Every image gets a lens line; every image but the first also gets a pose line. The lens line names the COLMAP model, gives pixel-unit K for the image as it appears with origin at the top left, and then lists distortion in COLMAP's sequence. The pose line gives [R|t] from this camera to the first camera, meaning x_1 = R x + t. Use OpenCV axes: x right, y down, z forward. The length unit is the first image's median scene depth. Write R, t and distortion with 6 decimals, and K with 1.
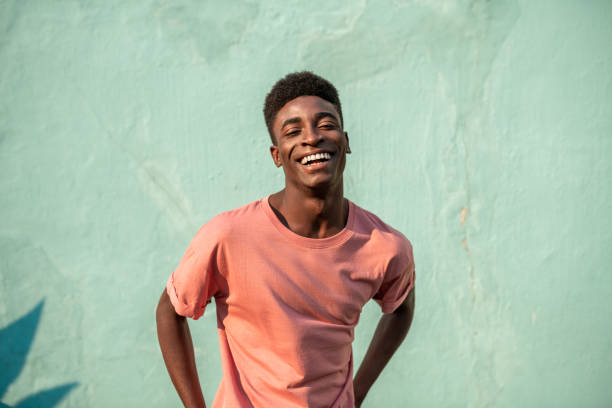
lens RADIAL K [[505.2, 0, 306.0], [0, 505.2, 204.0], [0, 0, 1]] dist [0.033232, 0.006906]
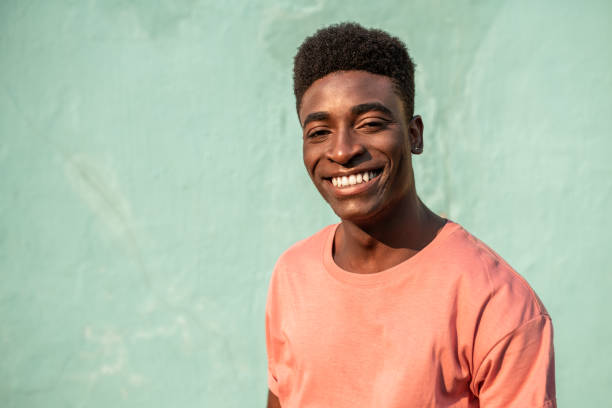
lens RADIAL K [[505.2, 0, 306.0], [0, 505.2, 204.0], [0, 0, 1]] dist [0.033232, 0.006906]
pose [[0.994168, 0.008393, 0.107518, -0.027593], [-0.010472, 0.999769, 0.018788, -0.022636], [-0.107336, -0.019804, 0.994026, 0.128189]]
